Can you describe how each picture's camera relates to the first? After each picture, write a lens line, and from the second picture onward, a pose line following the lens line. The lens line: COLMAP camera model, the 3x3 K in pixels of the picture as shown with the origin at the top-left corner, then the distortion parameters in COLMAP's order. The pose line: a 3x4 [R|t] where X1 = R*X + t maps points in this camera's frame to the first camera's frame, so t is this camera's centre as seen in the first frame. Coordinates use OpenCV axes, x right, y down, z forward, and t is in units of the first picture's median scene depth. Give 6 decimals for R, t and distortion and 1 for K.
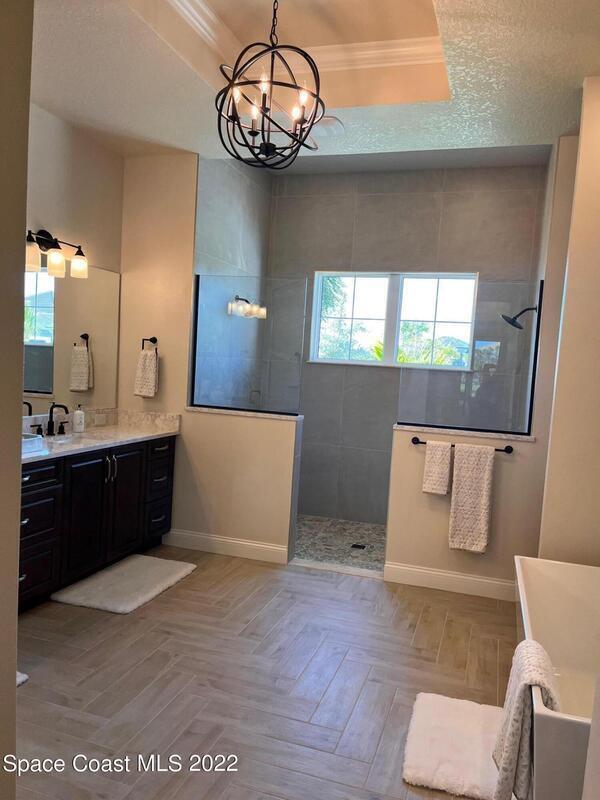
lens RADIAL K [[613.8, 0, 304.7], [0, 613.8, 407.2], [0, 0, 1]] dist [0.034581, -0.012600]
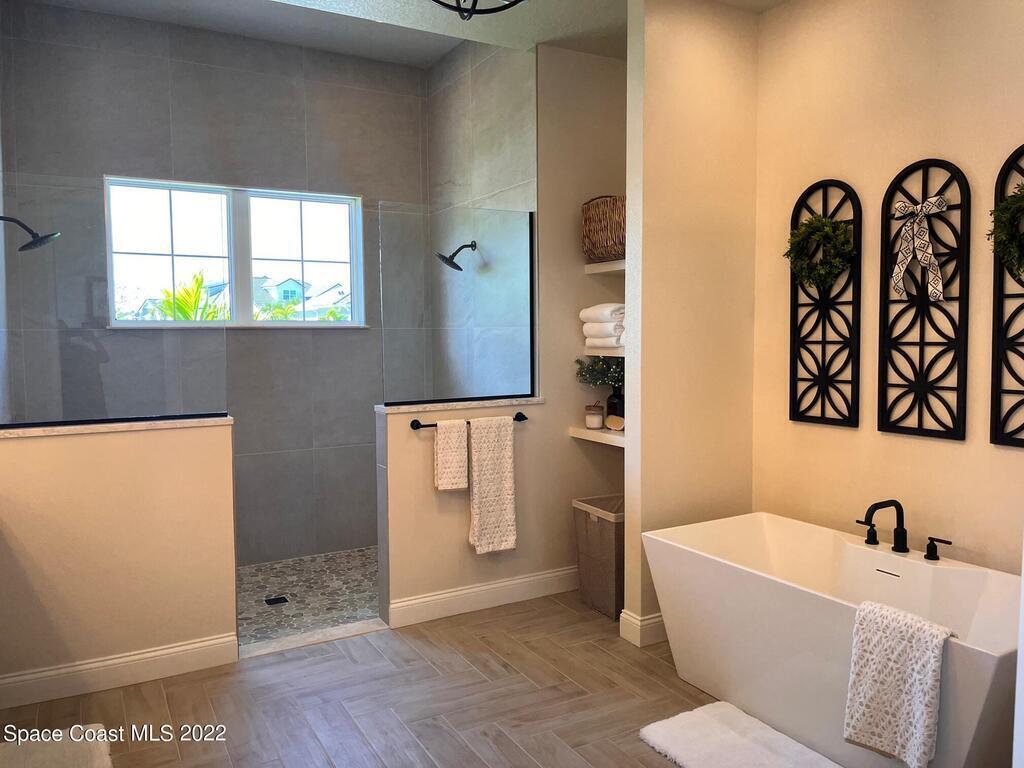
lens RADIAL K [[785.7, 0, 515.8], [0, 785.7, 374.7], [0, 0, 1]] dist [0.034581, -0.012600]
pose [[0.677438, -0.107652, 0.727659, -0.403279], [0.103459, 0.993344, 0.050640, -0.038369], [-0.728267, 0.040977, 0.684067, 0.268637]]
